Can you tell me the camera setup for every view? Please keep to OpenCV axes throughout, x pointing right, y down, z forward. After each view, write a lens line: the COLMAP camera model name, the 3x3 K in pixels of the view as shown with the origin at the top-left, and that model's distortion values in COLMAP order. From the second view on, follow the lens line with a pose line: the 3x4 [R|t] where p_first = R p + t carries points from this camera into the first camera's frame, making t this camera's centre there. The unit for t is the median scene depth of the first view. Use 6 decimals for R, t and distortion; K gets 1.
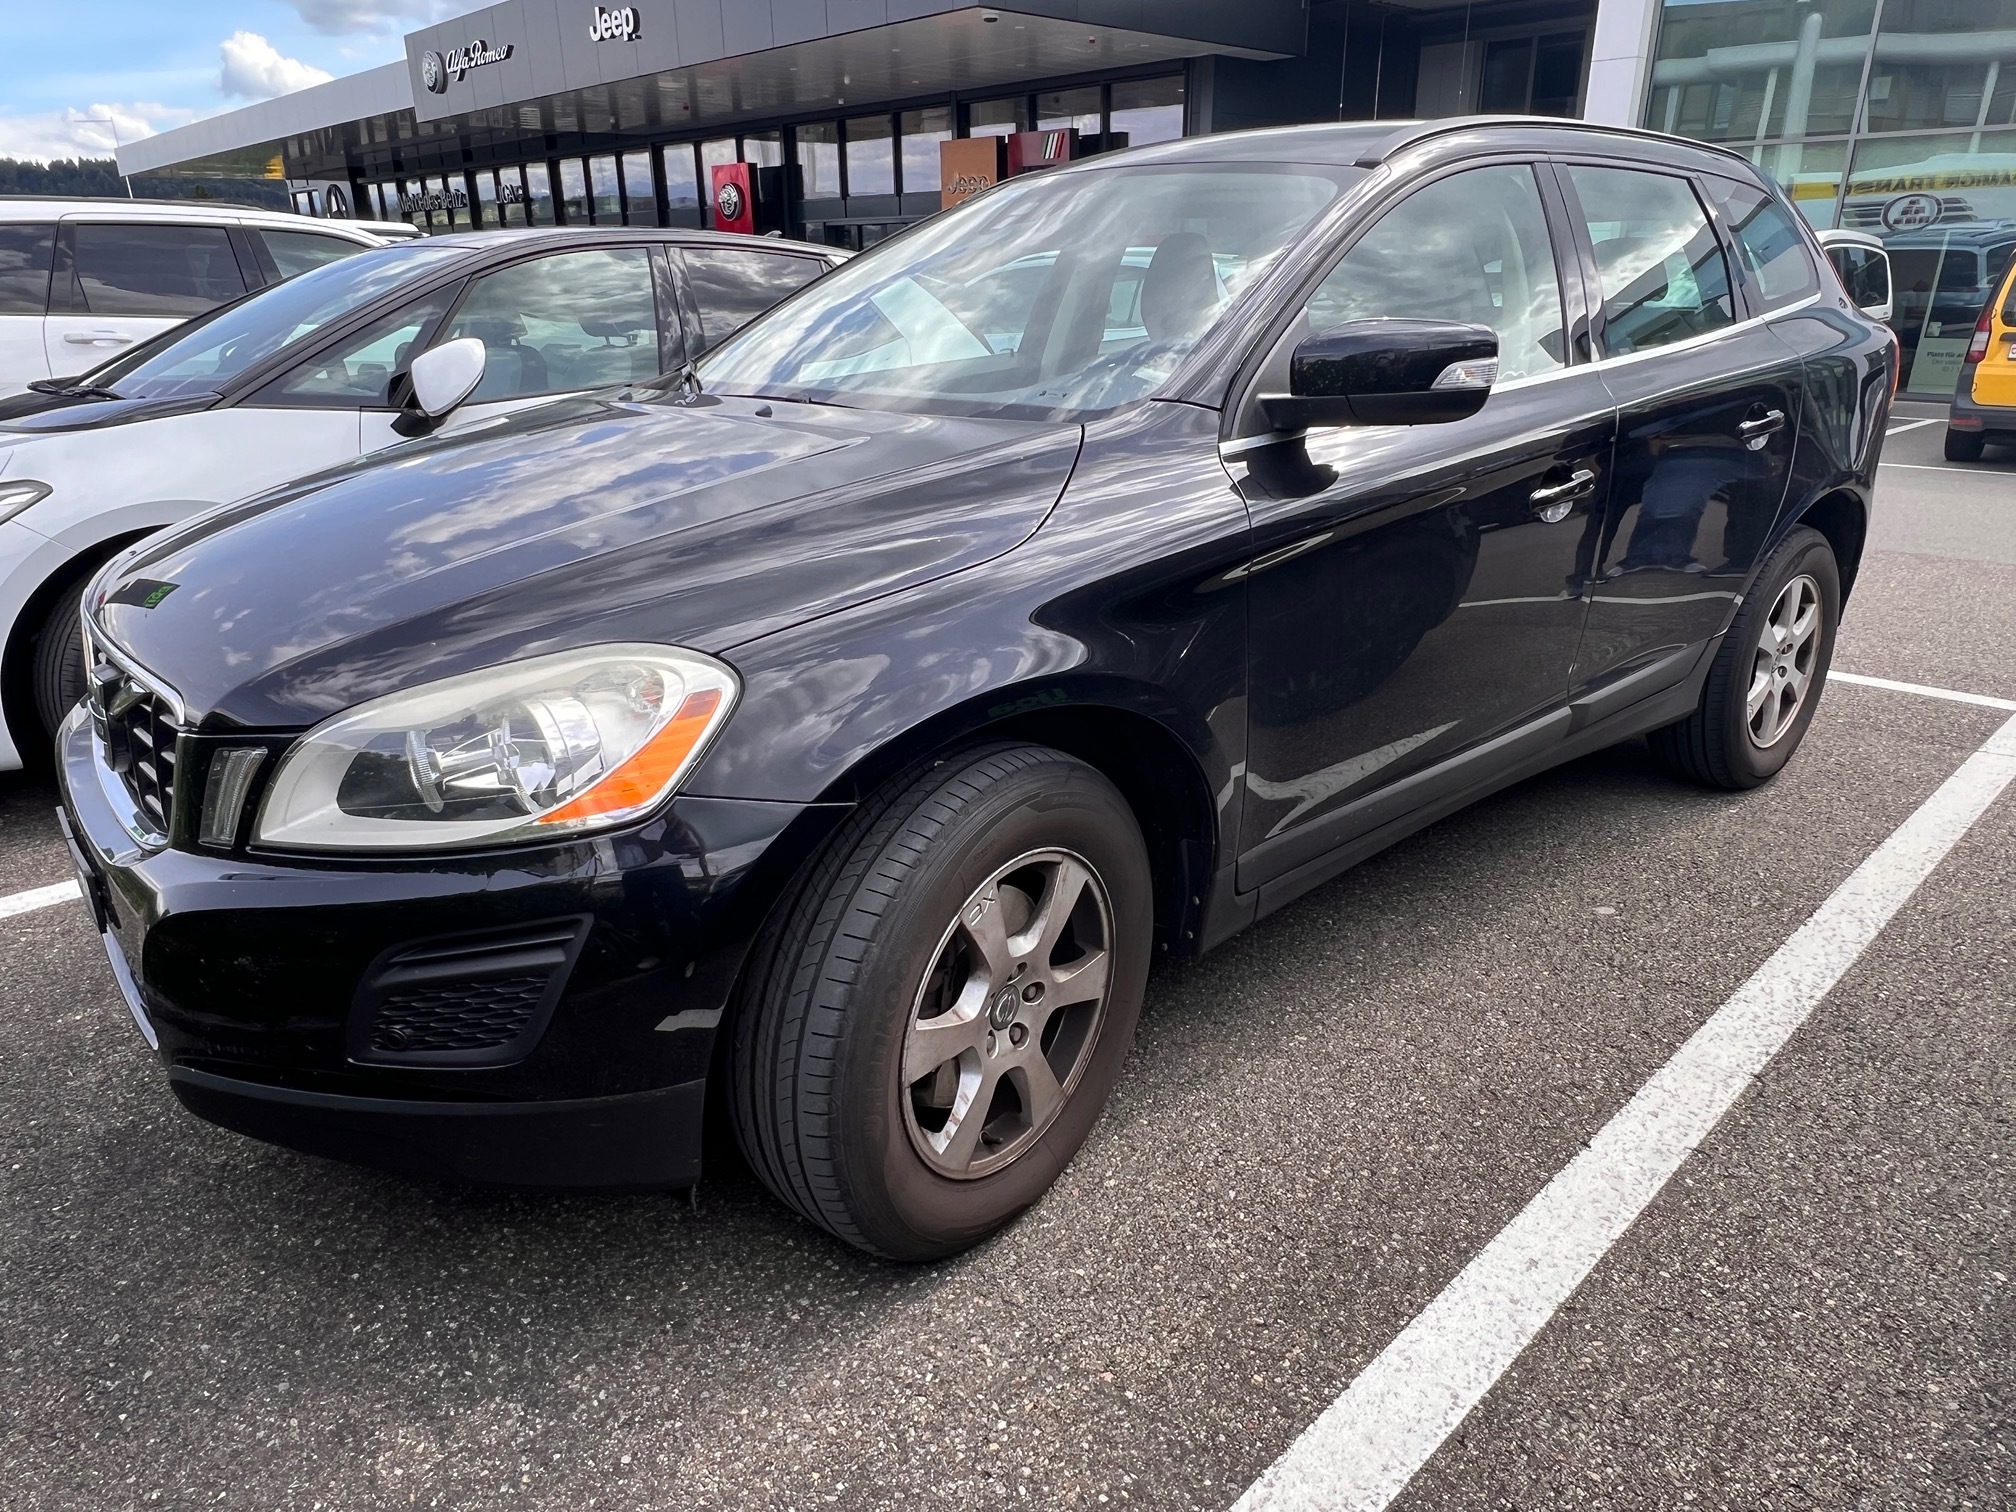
lens RADIAL K [[1368.8, 0, 1106.4], [0, 1368.8, 602.1], [0, 0, 1]] dist [0.000265, -0.002160]
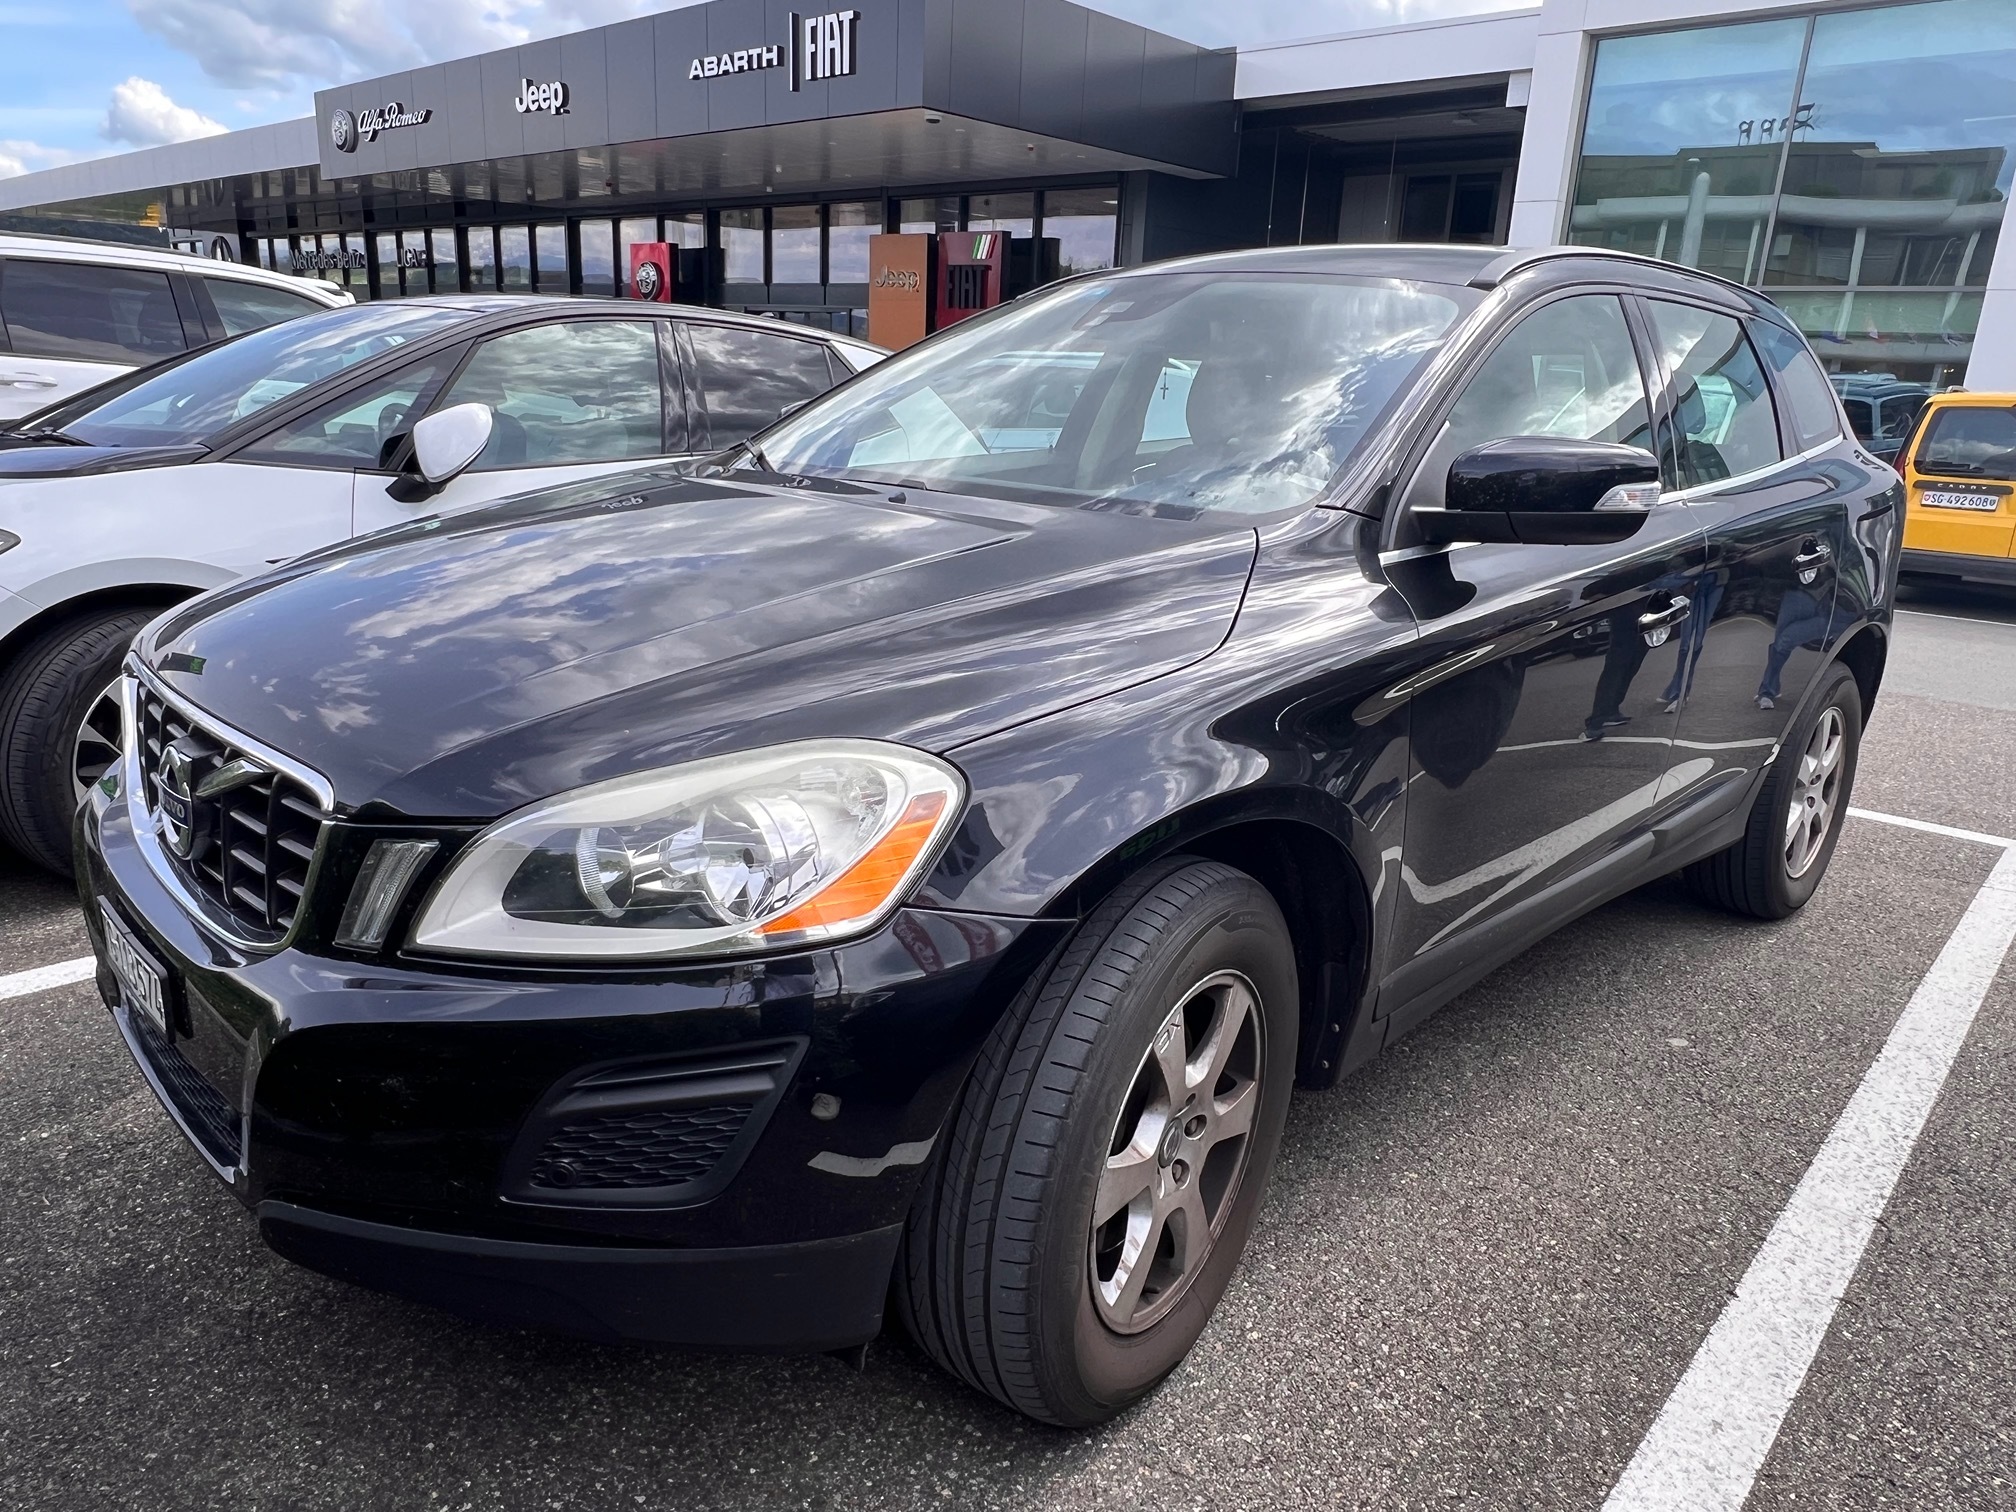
lens RADIAL K [[1368.8, 0, 1007.5], [0, 1368.8, 593.6], [0, 0, 1]] dist [0.000265, -0.002160]
pose [[0.995608, 0.045120, 0.082036, -0.242027], [-0.038587, 0.996085, -0.079539, 0.001101], [-0.085303, 0.076024, 0.993450, 0.044745]]
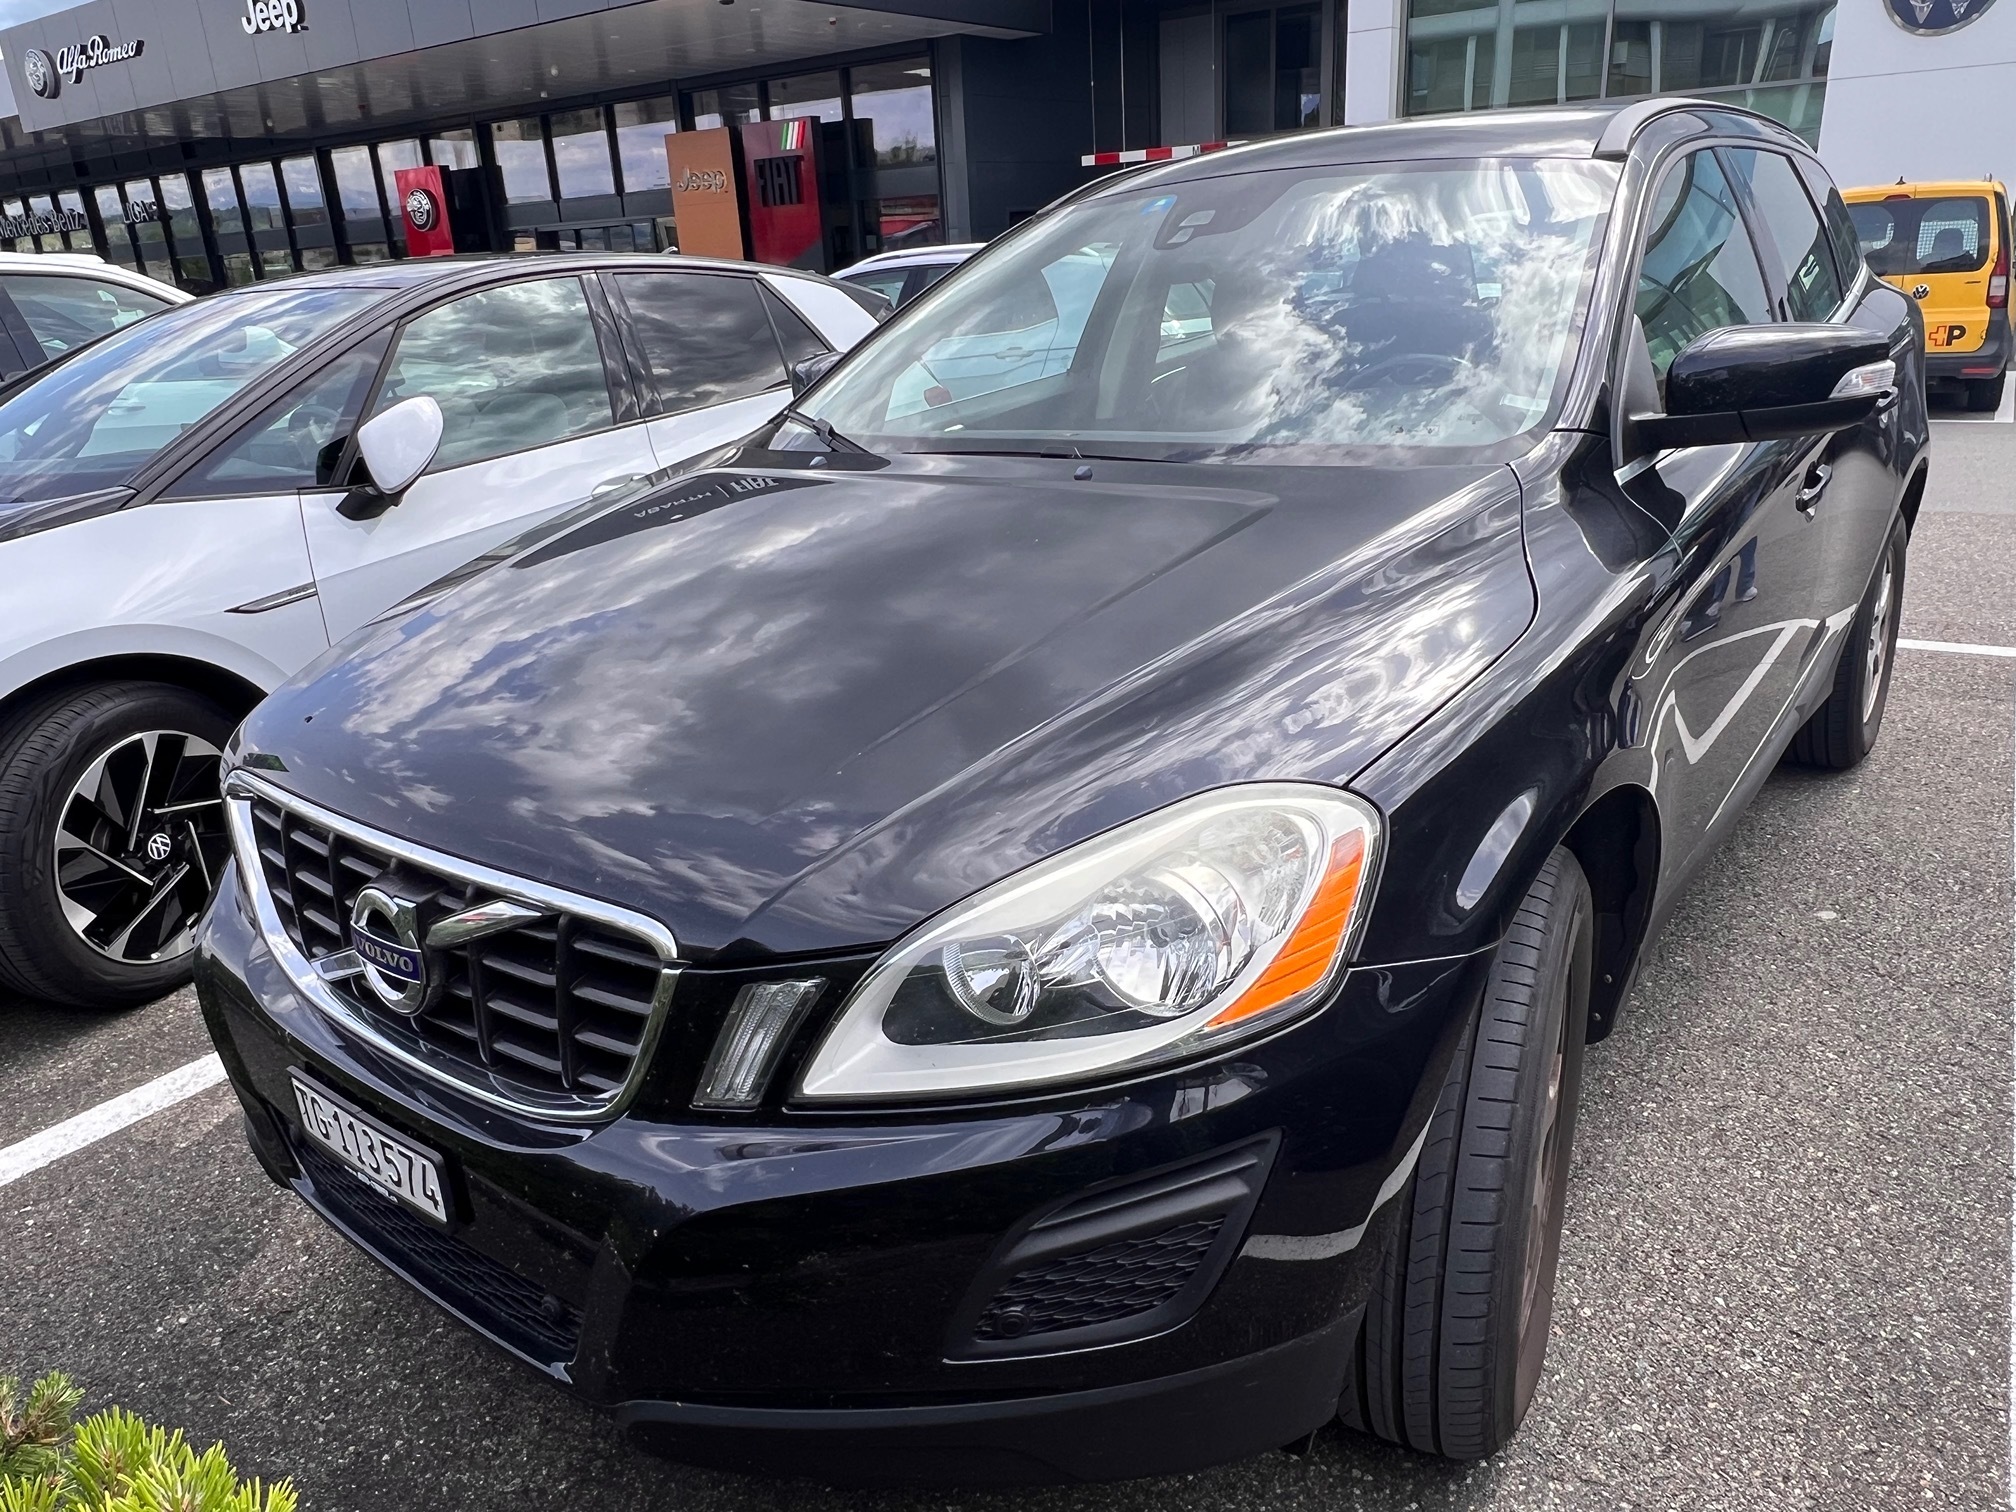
lens RADIAL K [[1410.5, 0, 824.0], [0, 1410.5, 567.1], [0, 0, 1]] dist [-0.006890, 0.003000]
pose [[0.980342, -0.088735, 0.176228, -0.550799], [0.091250, 0.995809, -0.006201, -0.088116], [-0.174939, 0.022160, 0.984330, 0.164277]]
